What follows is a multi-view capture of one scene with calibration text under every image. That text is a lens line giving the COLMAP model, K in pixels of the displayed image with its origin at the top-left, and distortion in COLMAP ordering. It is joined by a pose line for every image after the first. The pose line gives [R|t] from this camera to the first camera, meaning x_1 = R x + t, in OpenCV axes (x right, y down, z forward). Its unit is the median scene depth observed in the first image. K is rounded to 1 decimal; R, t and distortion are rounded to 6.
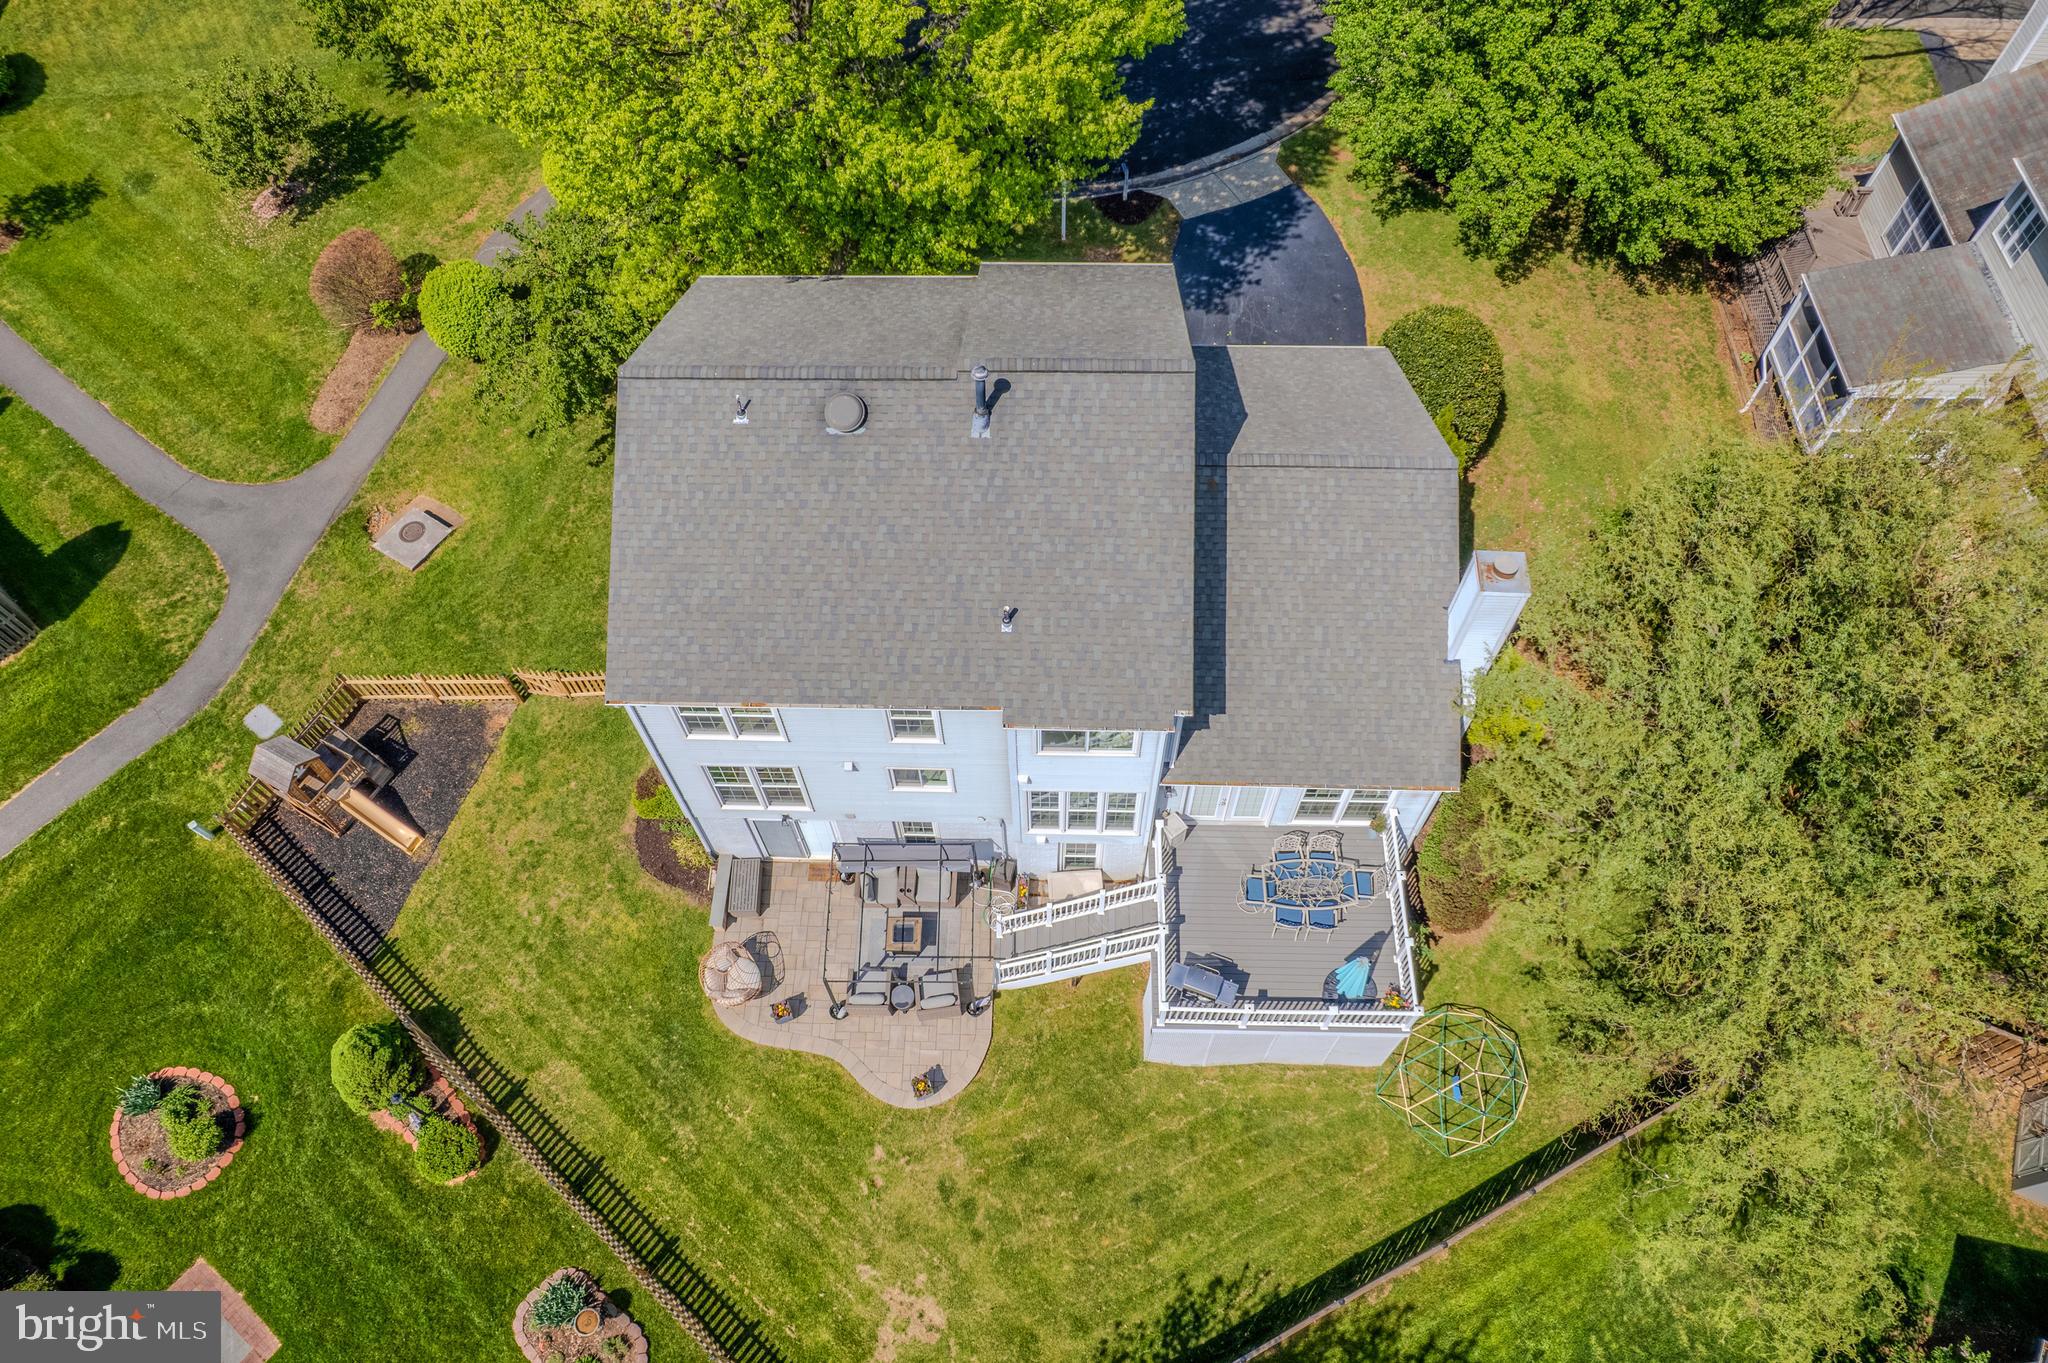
lens RADIAL K [[1284.0, 0, 1023.8], [0, 1284.0, 723.9], [0, 0, 1]] dist [-0.051762, -0.000567]
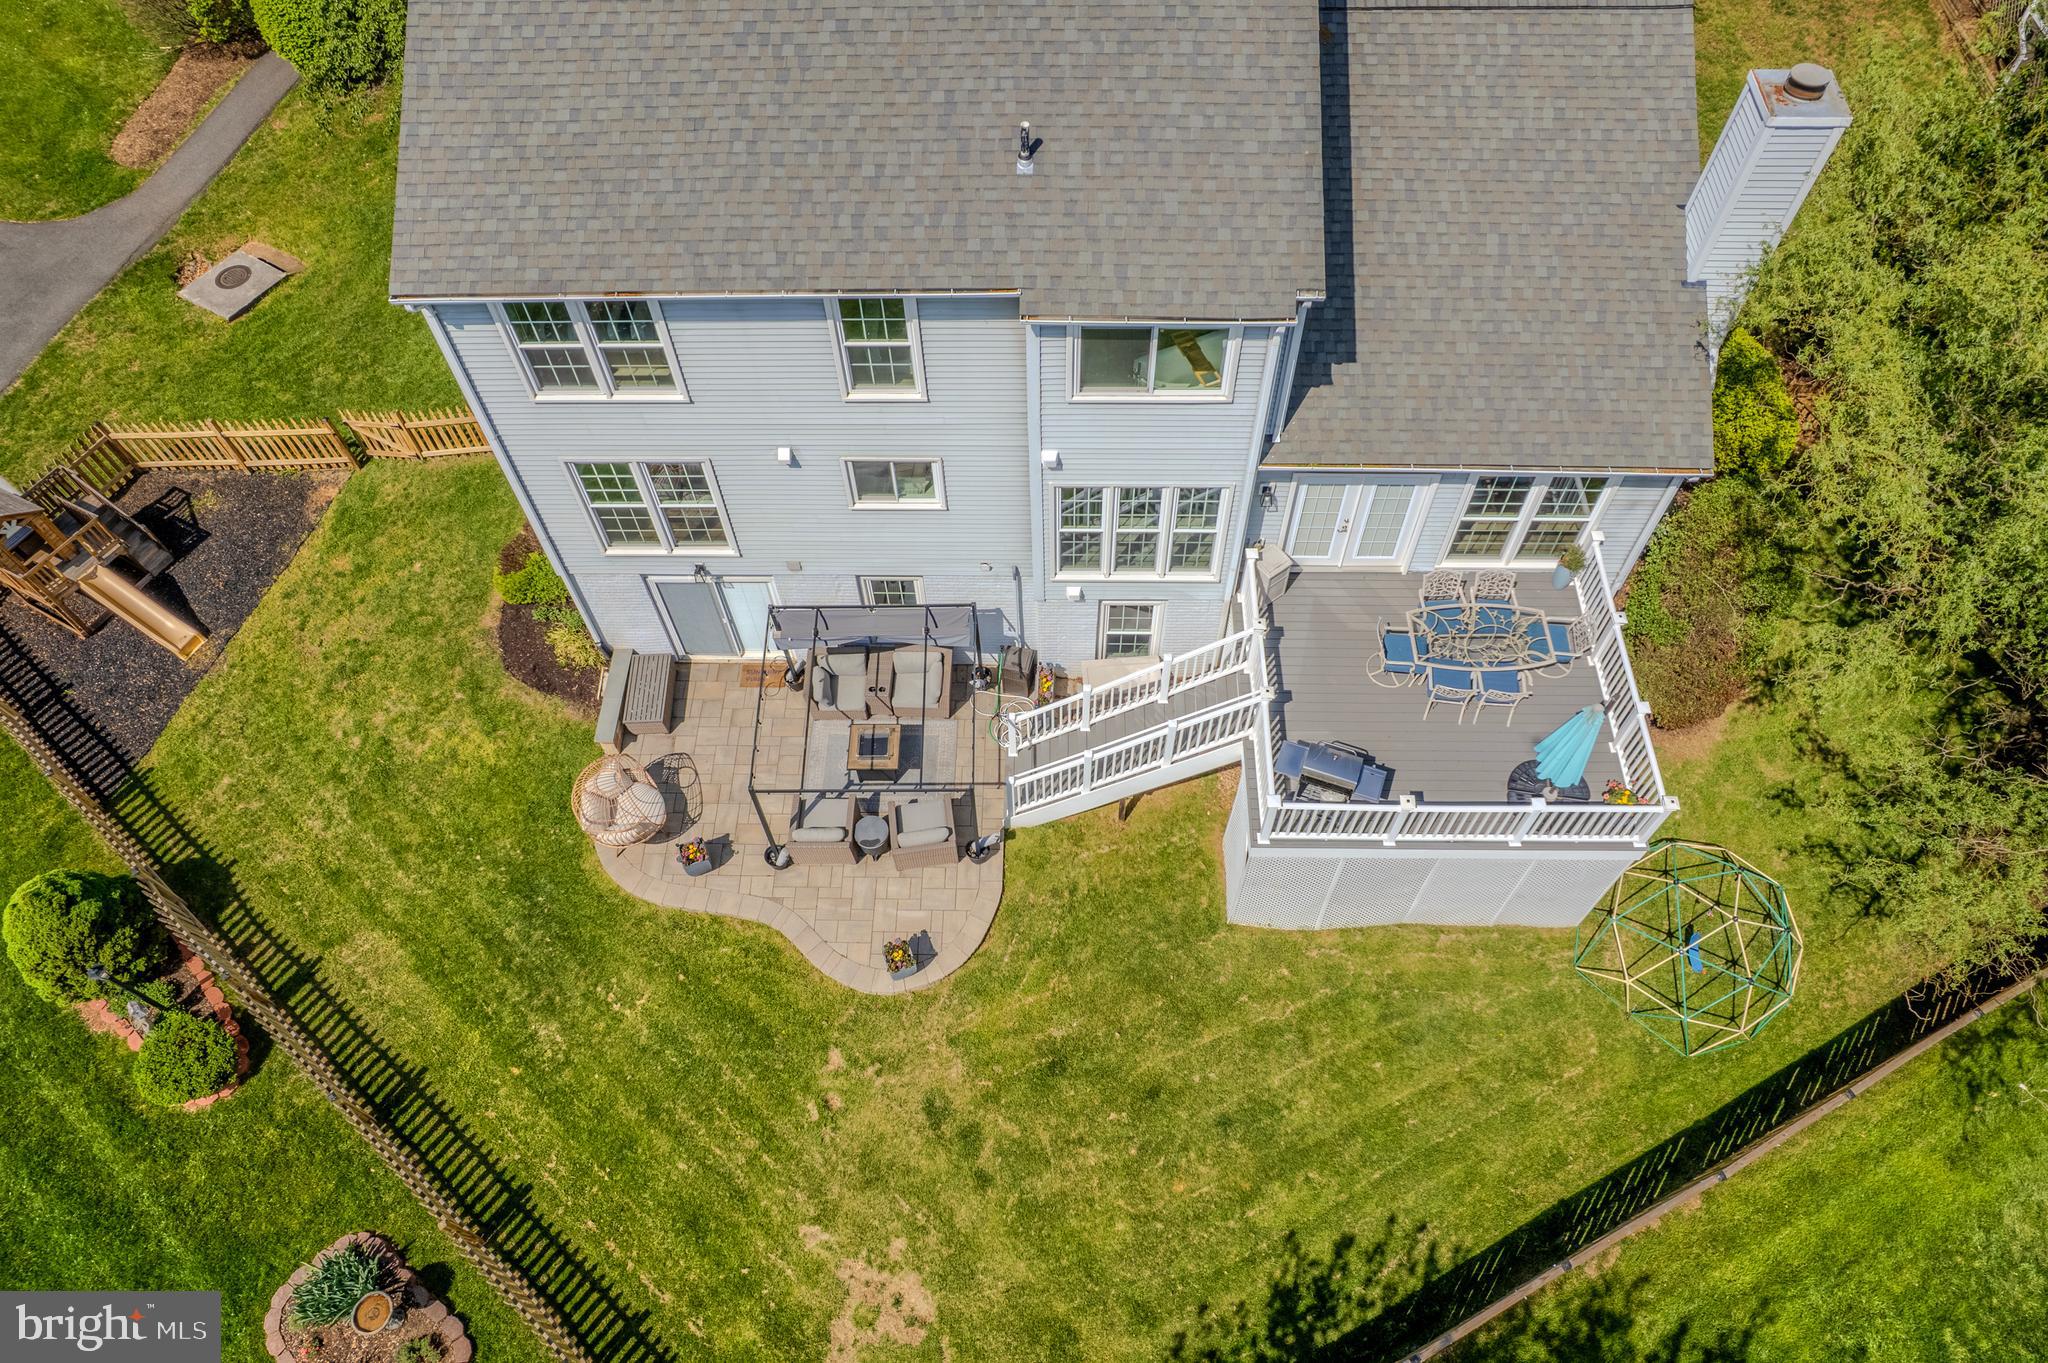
lens RADIAL K [[1309.4, 0, 1024.9], [0, 1309.4, 709.4], [0, 0, 1]] dist [-0.074953, 0.062142]
pose [[0.999975, -0.007042, -0.000624, -0.012676], [0.007018, 0.999469, -0.031806, 0.177209], [0.000848, 0.031801, 0.999494, 0.316165]]
